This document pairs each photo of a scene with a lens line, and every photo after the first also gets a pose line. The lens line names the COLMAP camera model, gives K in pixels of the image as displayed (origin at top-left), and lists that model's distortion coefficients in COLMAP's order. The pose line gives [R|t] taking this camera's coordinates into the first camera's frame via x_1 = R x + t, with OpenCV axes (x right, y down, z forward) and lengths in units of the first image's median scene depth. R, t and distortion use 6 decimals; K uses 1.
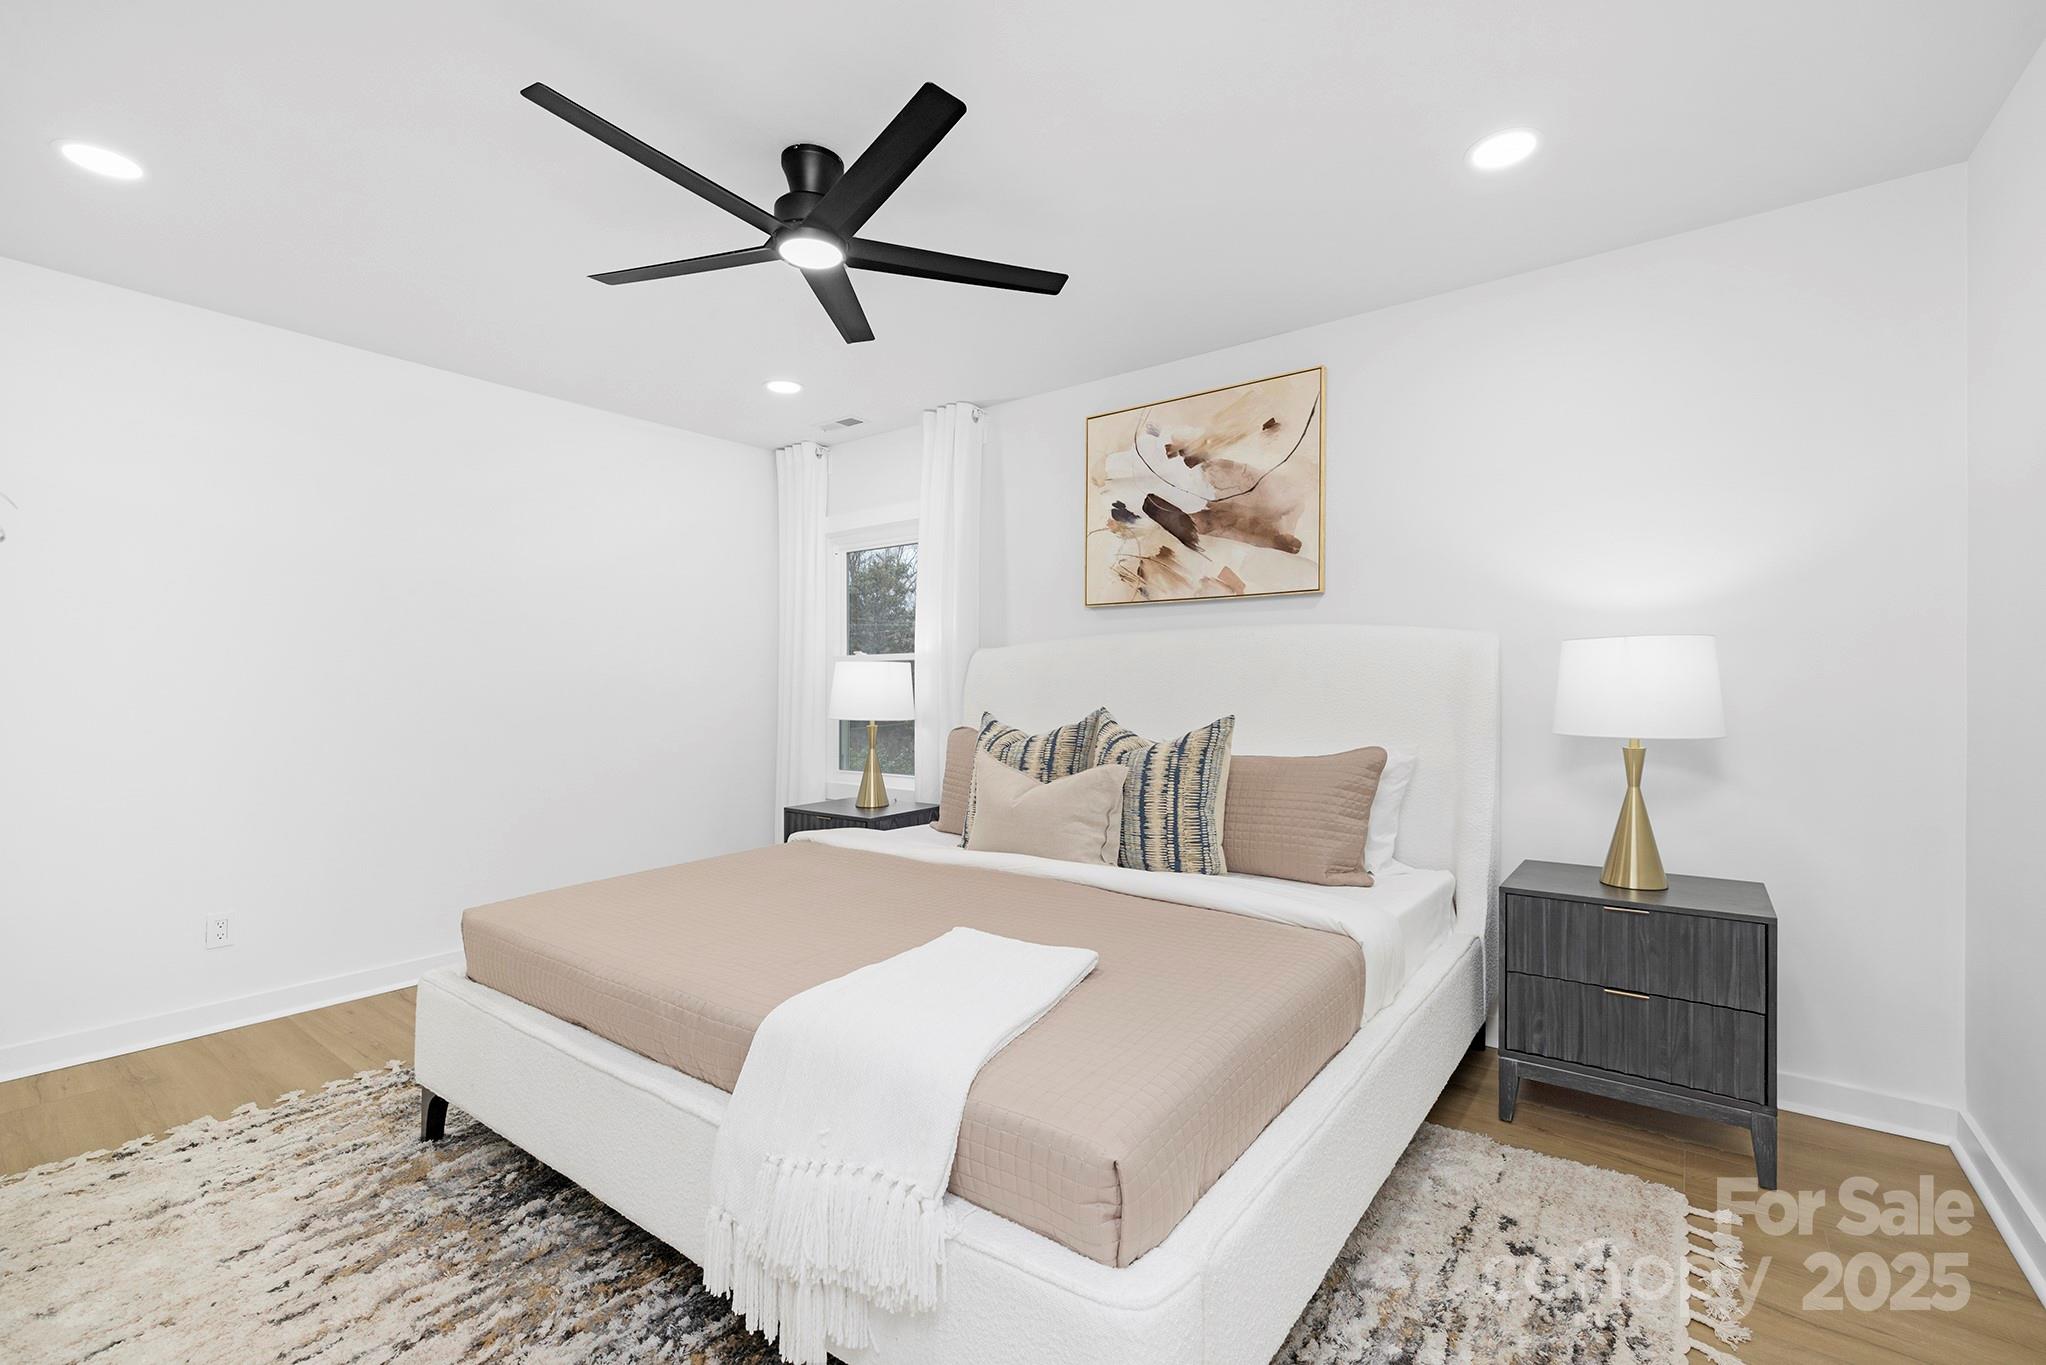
lens RADIAL K [[870.3, 0, 1021.7], [0, 870.3, 689.2], [0, 0, 1]] dist [0.002432, 0.000854]
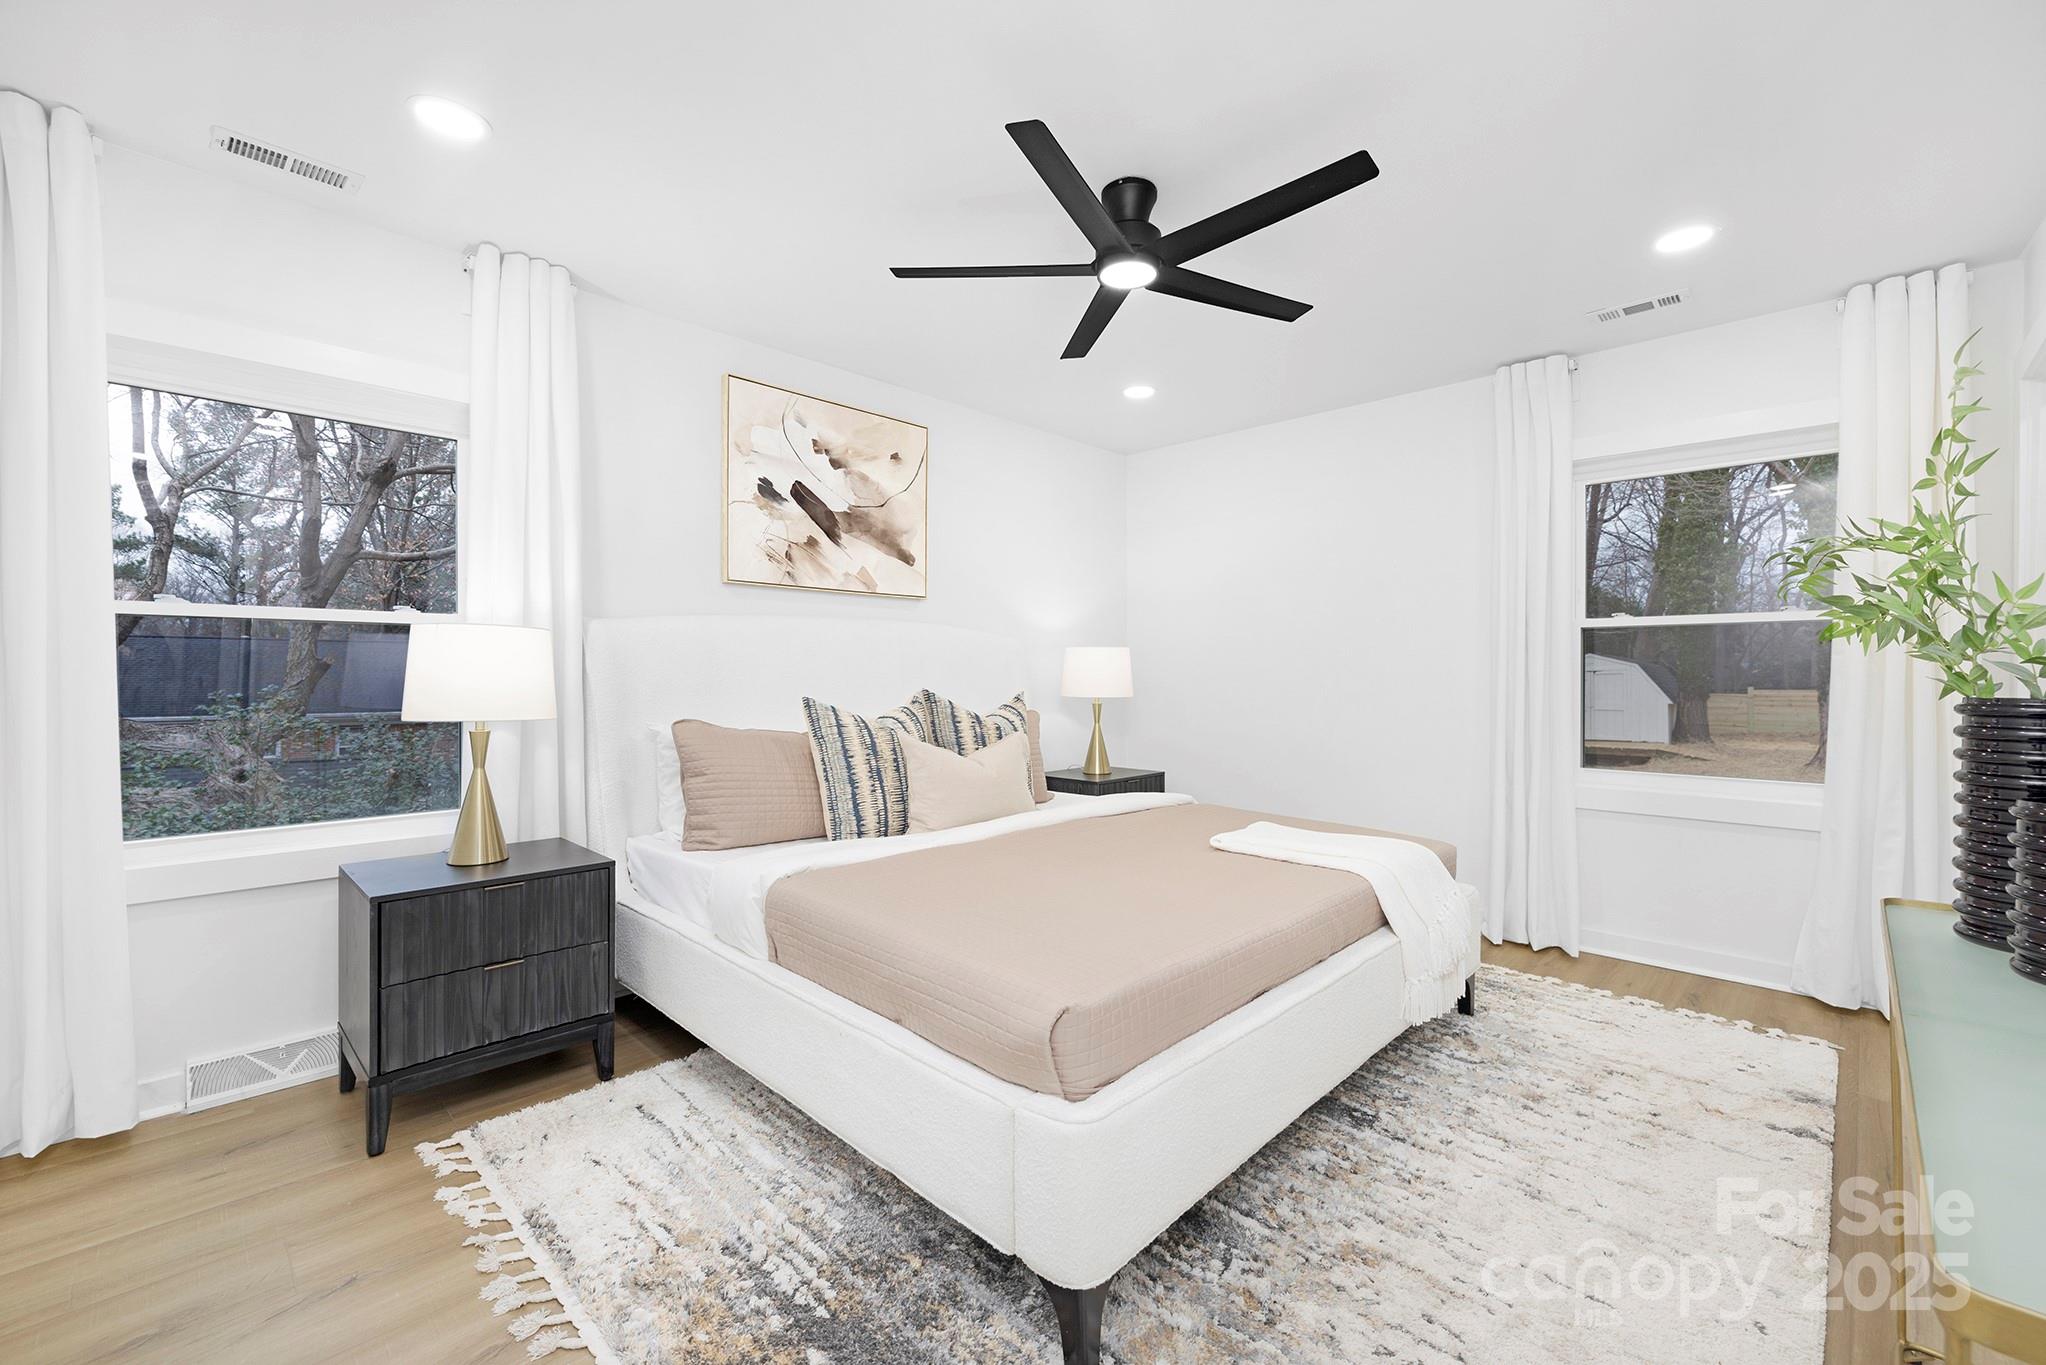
lens RADIAL K [[870.3, 0, 1018.3], [0, 870.3, 681.4], [0, 0, 1]] dist [0.002432, 0.000854]
pose [[0.134512, -0.000780, 0.990912, -0.849542], [0.004497, 0.999990, 0.000176, 0.011384], [-0.990902, 0.004432, 0.134514, 0.625559]]
